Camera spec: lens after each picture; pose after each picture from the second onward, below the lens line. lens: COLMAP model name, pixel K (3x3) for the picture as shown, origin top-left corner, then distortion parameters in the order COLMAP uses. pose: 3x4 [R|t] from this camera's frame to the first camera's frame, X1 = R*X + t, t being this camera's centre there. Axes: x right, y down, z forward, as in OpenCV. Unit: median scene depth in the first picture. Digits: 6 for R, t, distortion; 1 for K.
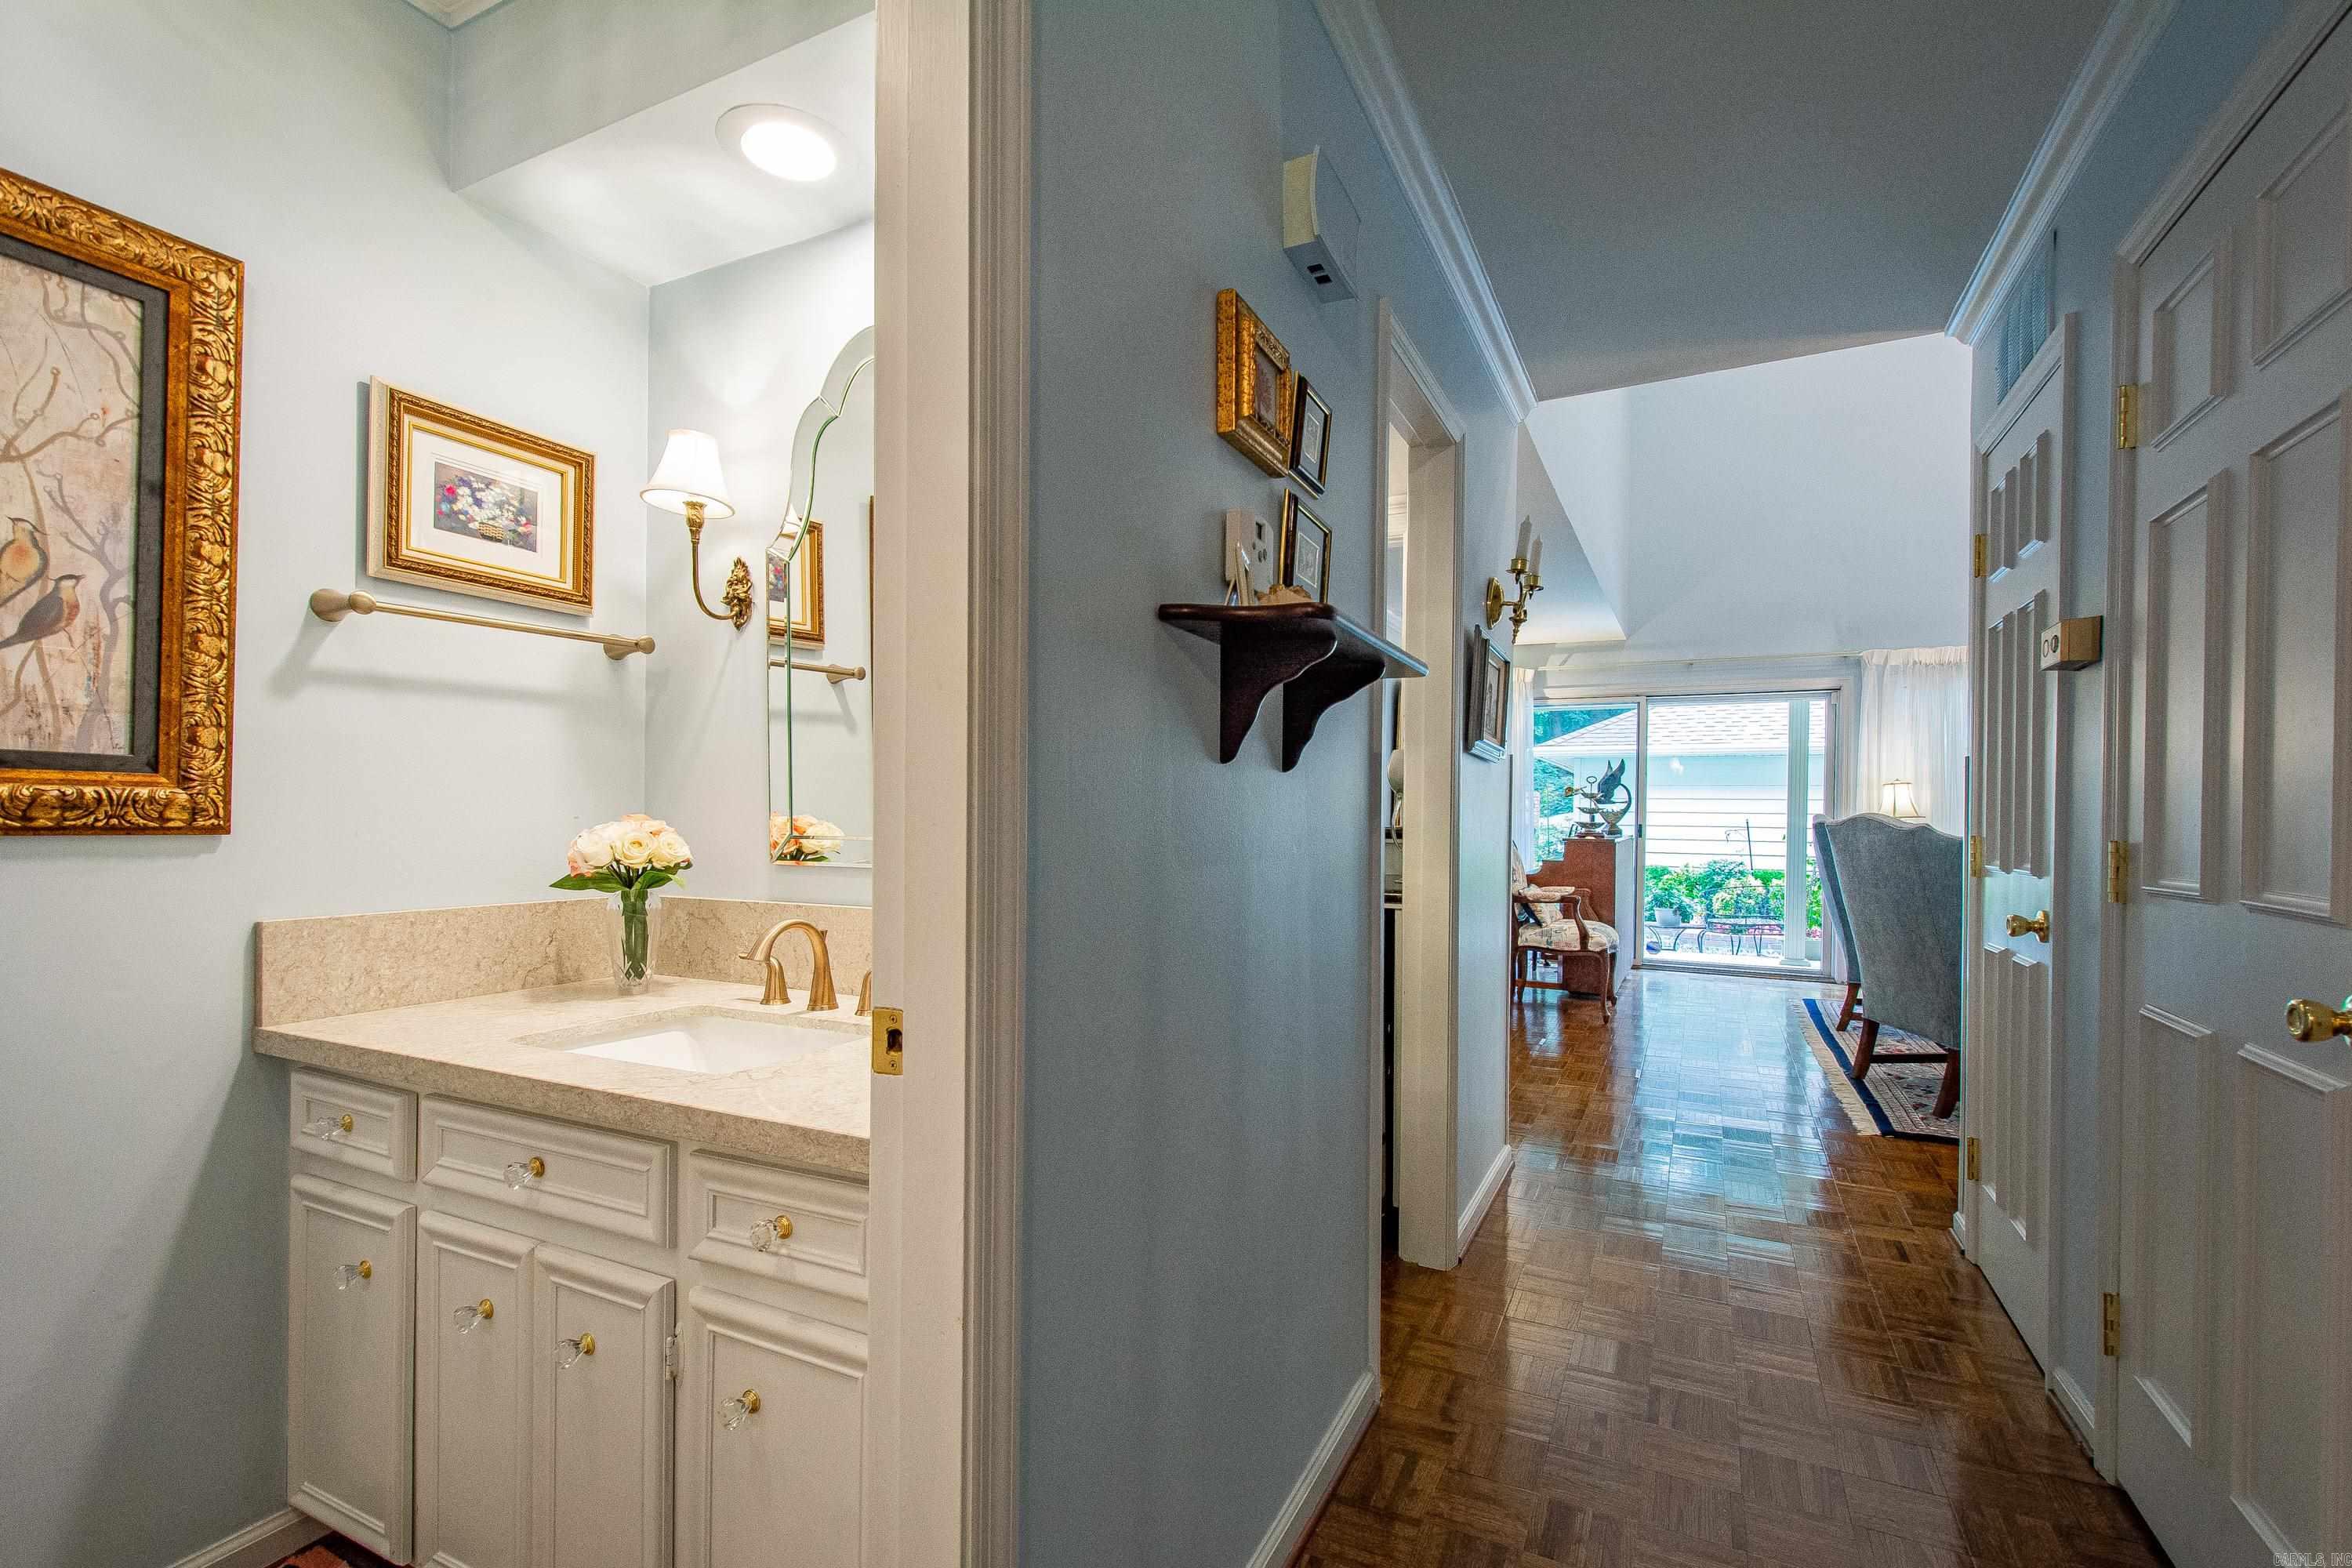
lens RADIAL K [[1027.8, 0, 1199.1], [0, 1027.8, 812.0], [0, 0, 1]] dist [0.019647, -0.007764]
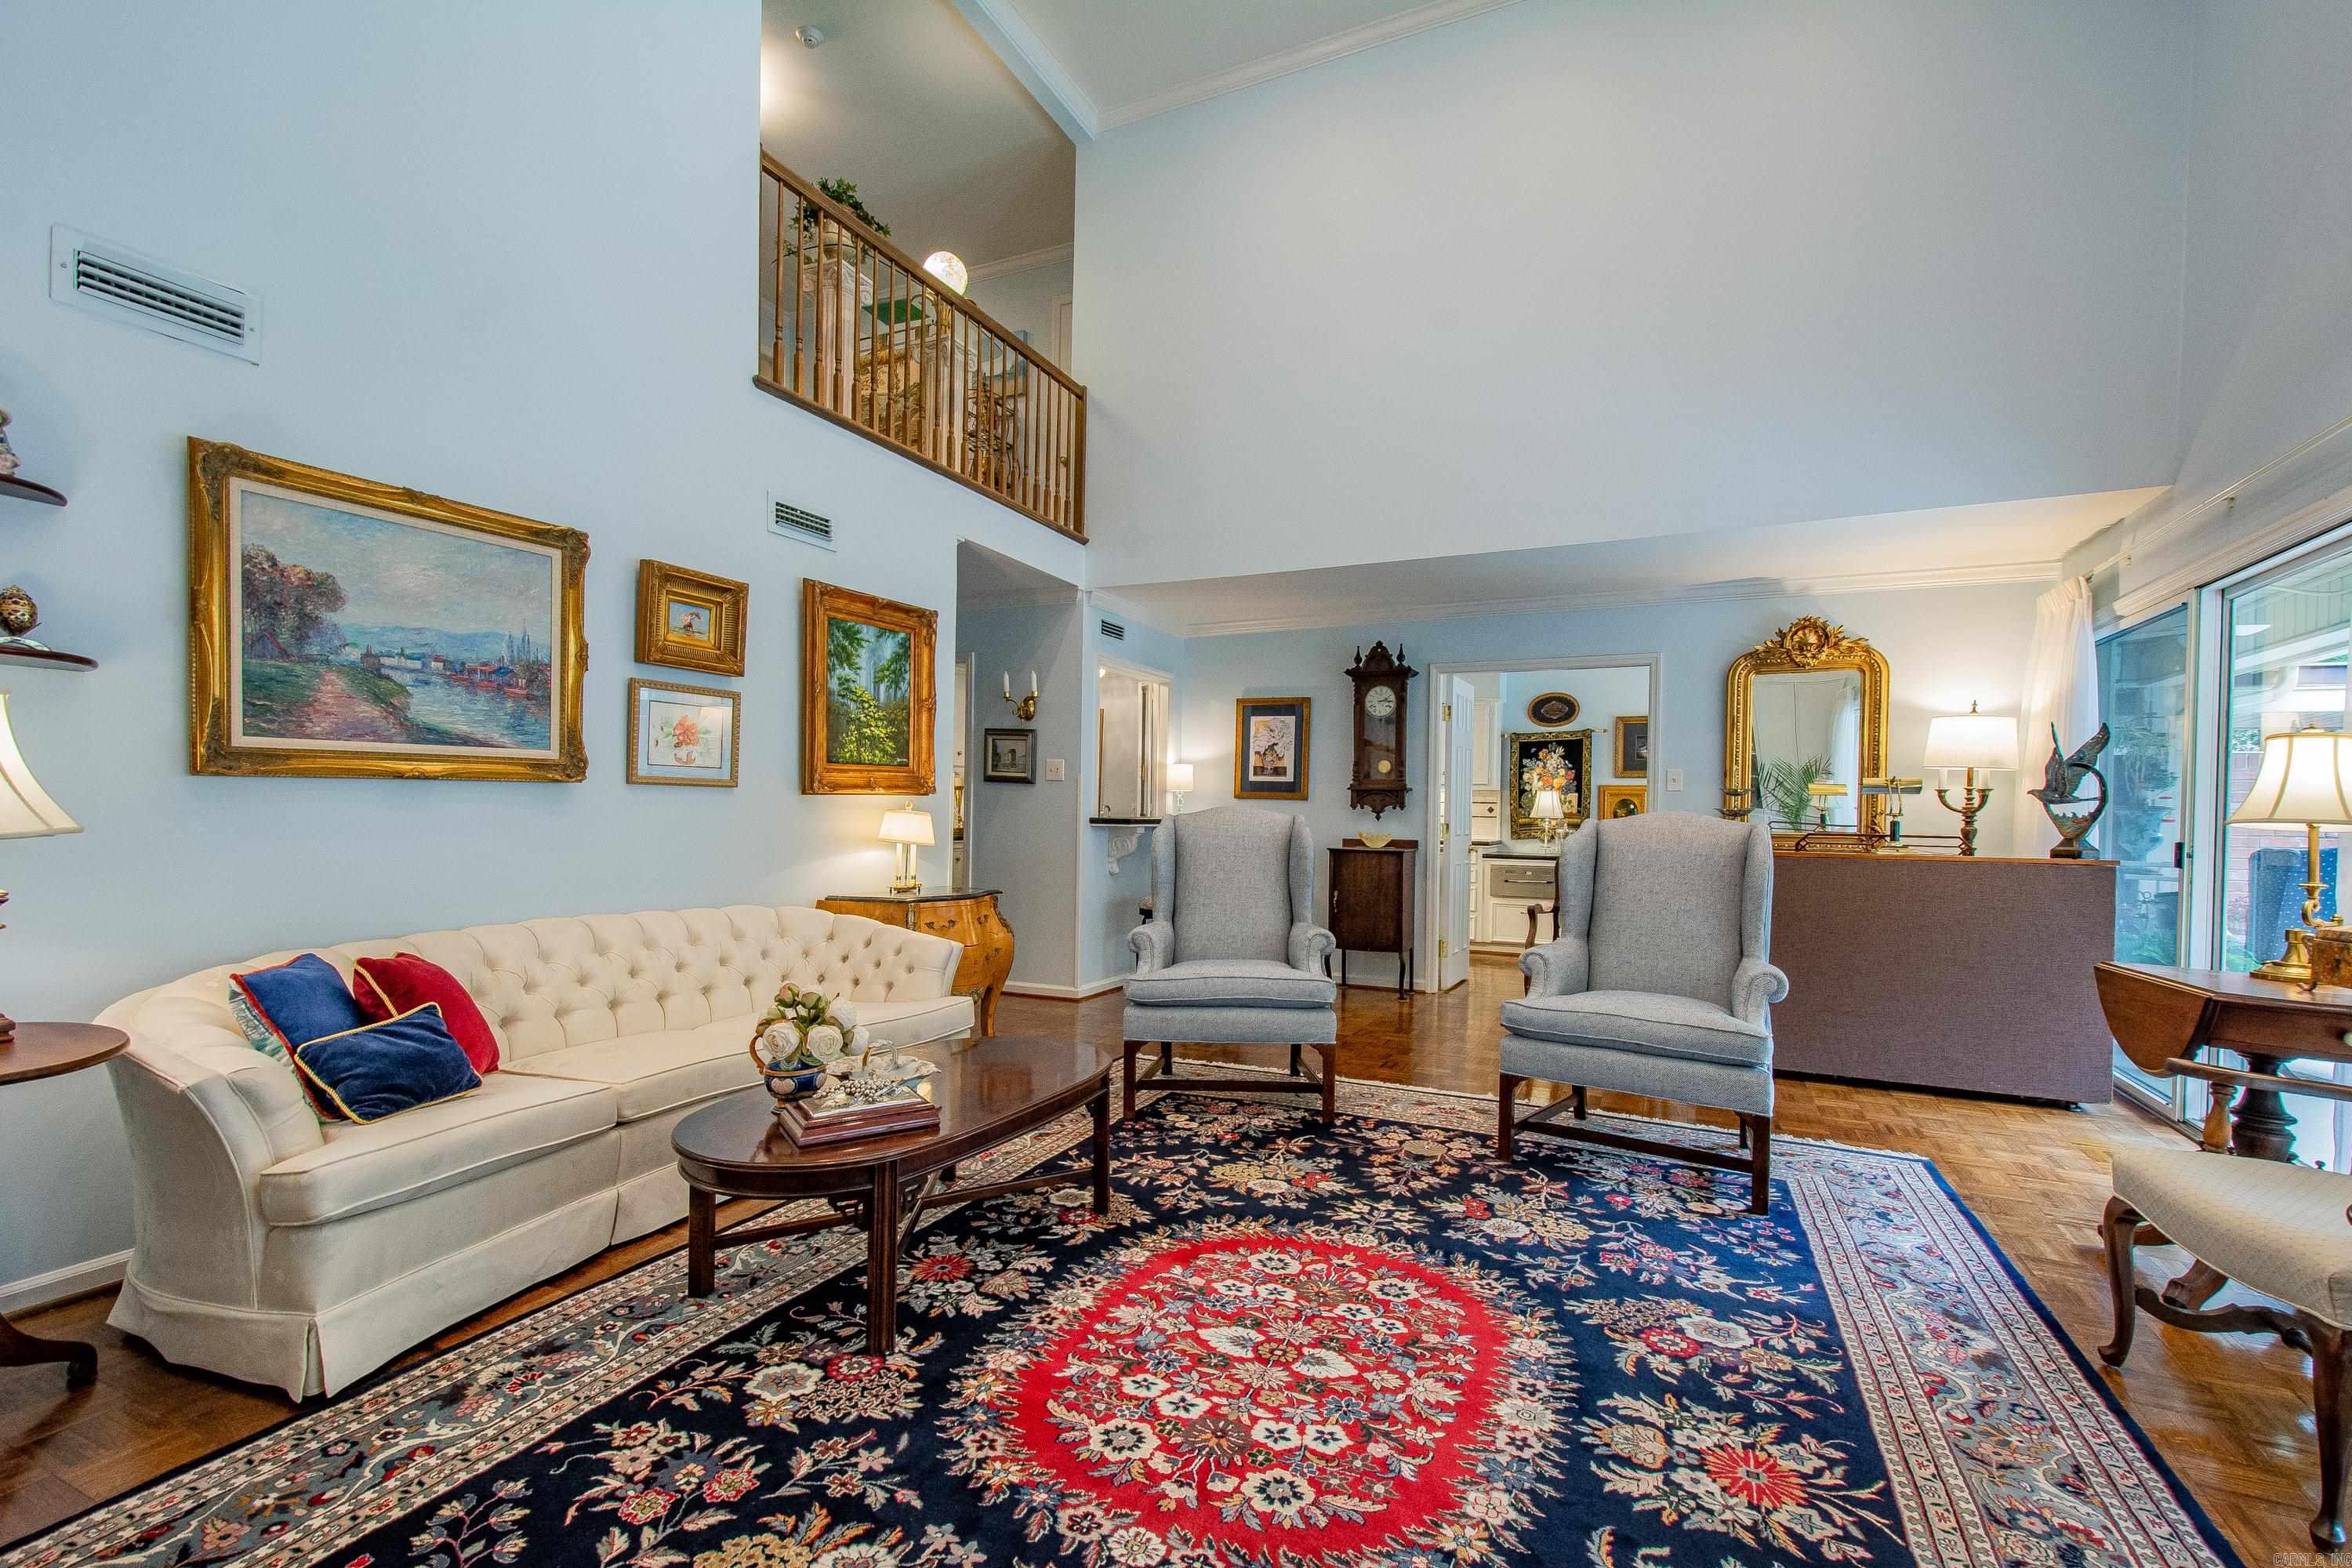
lens RADIAL K [[1027.8, 0, 1197.3], [0, 1027.8, 818.9], [0, 0, 1]] dist [0.019647, -0.007764]
pose [[0.023915, -0.005444, -0.999699, 0.946220], [-0.018725, 0.999807, -0.005892, 0.012675], [0.999539, 0.018860, 0.023808, 0.517741]]
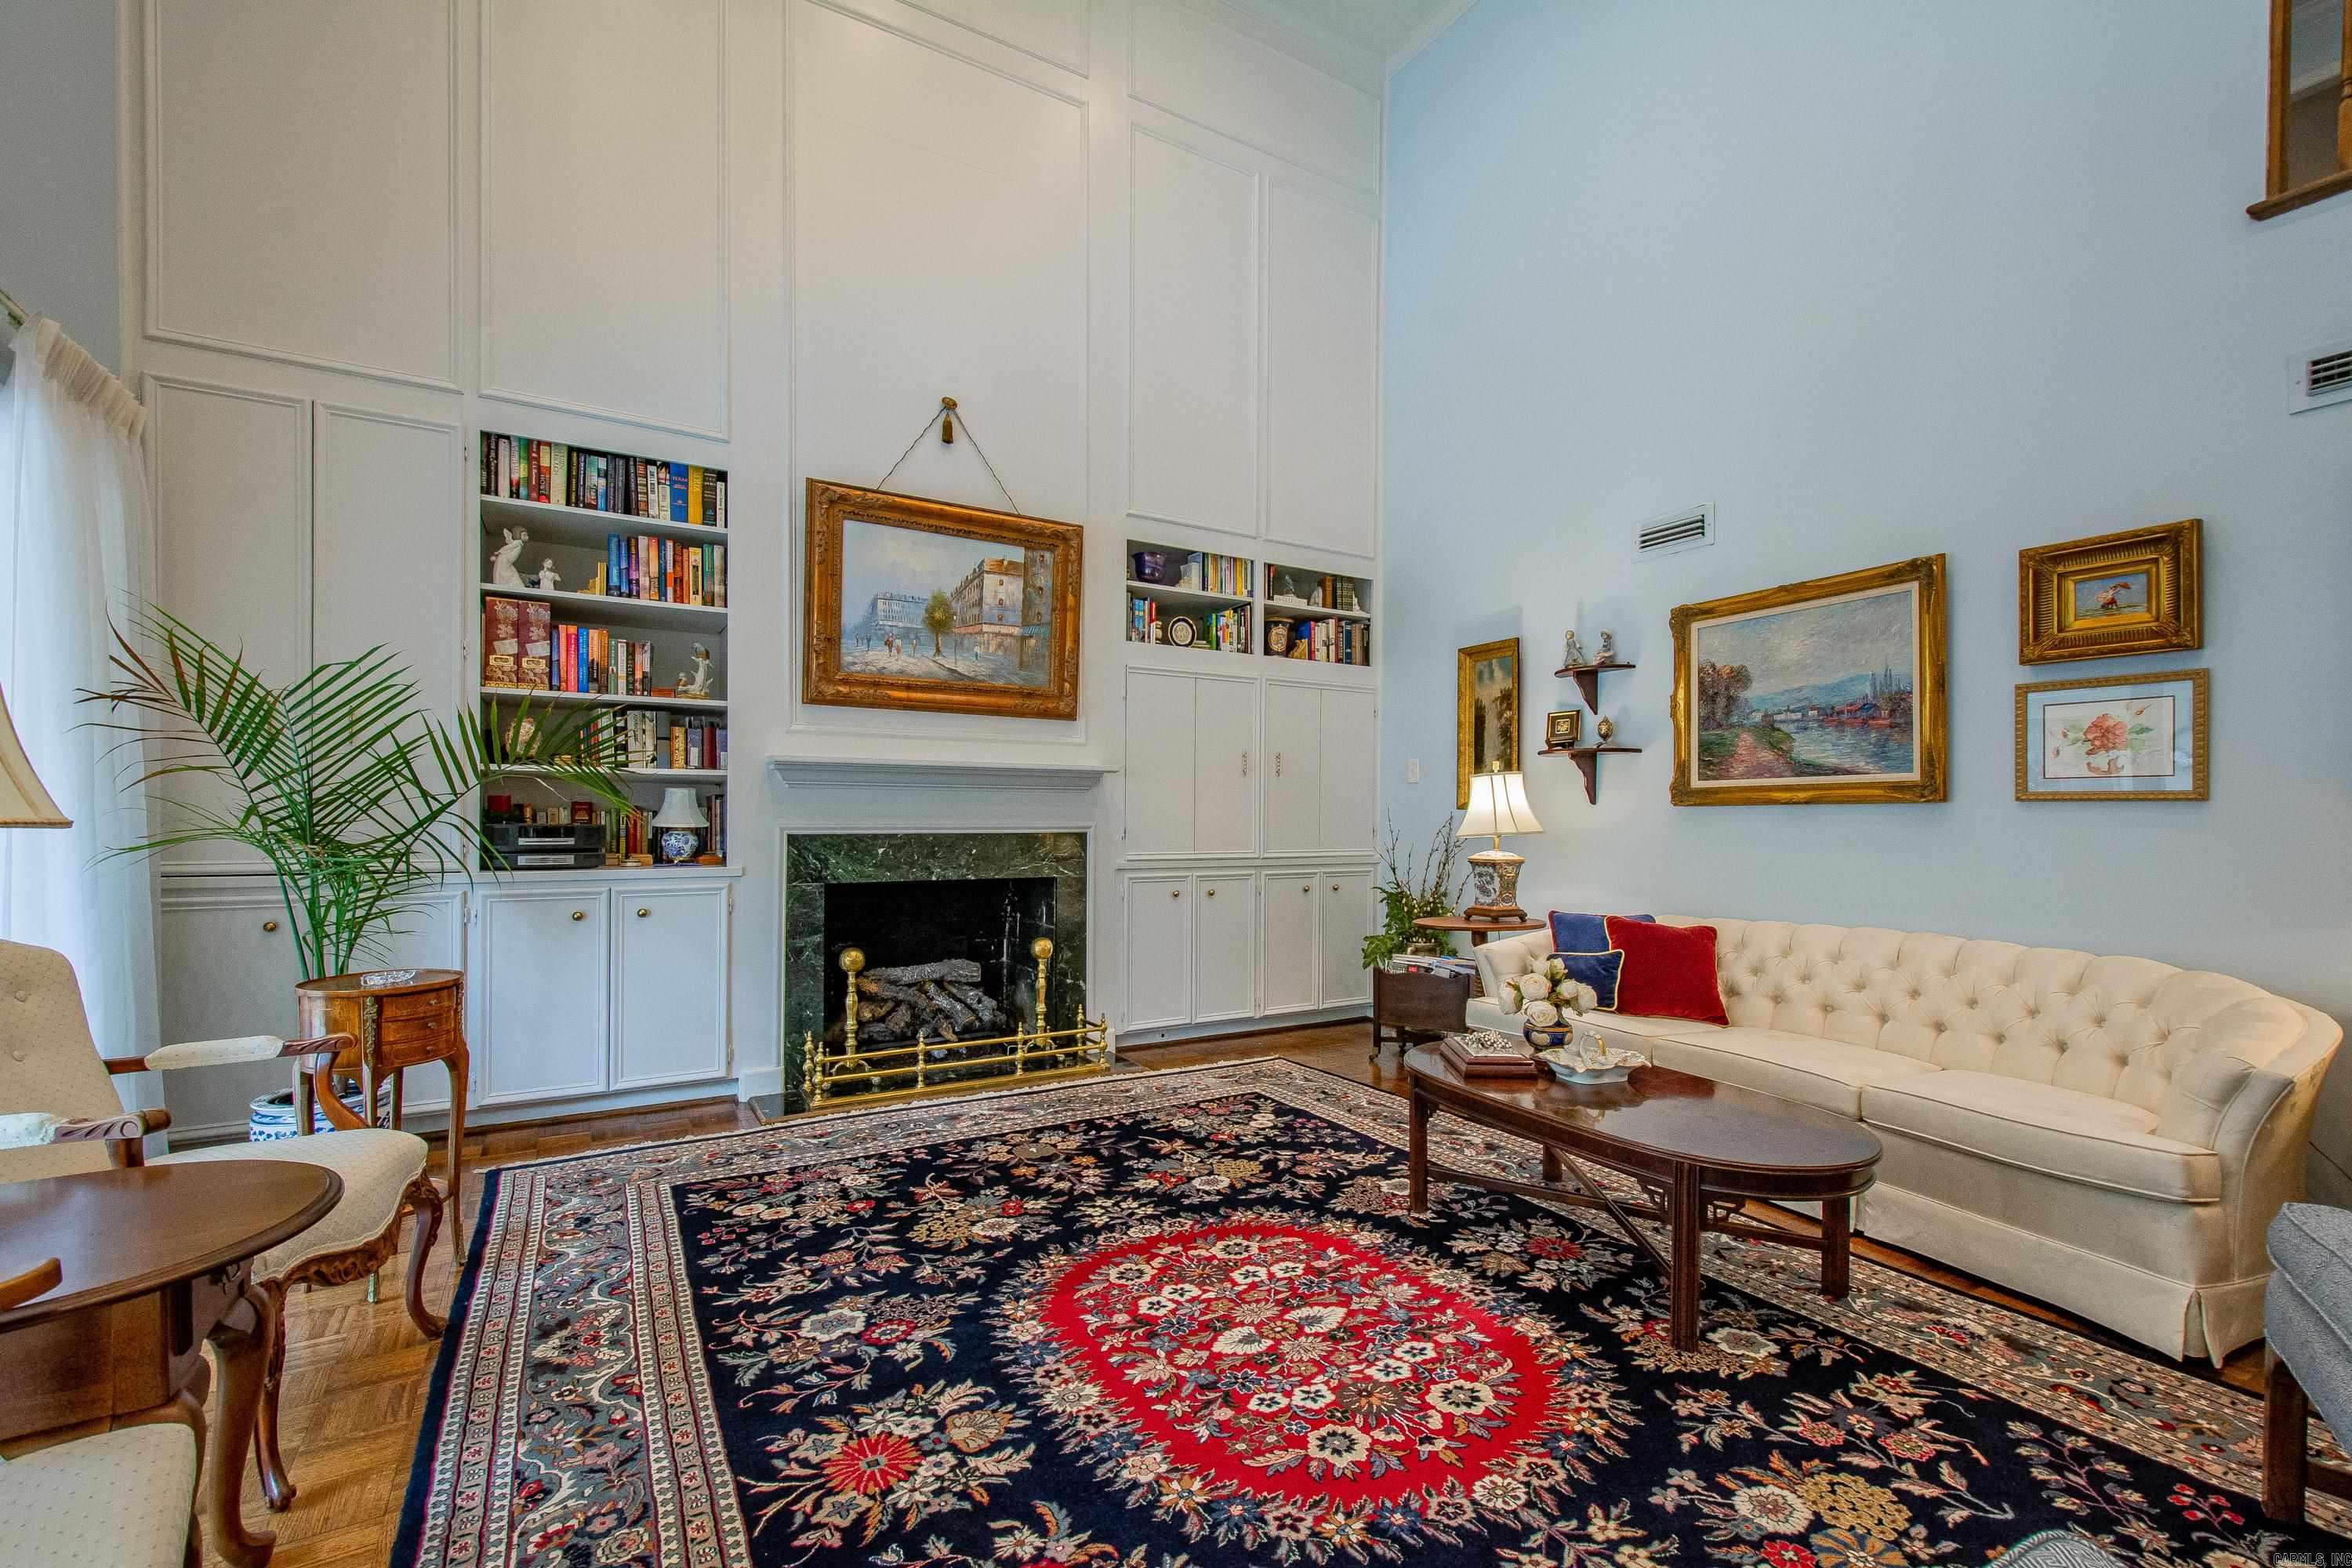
lens RADIAL K [[1027.8, 0, 1200.7], [0, 1027.8, 820.1], [0, 0, 1]] dist [0.019647, -0.007764]
pose [[-0.844033, -0.024524, 0.535730, 0.532430], [-0.019265, 0.999696, 0.015411, 0.006481], [-0.535945, 0.002686, -0.844249, 0.807252]]
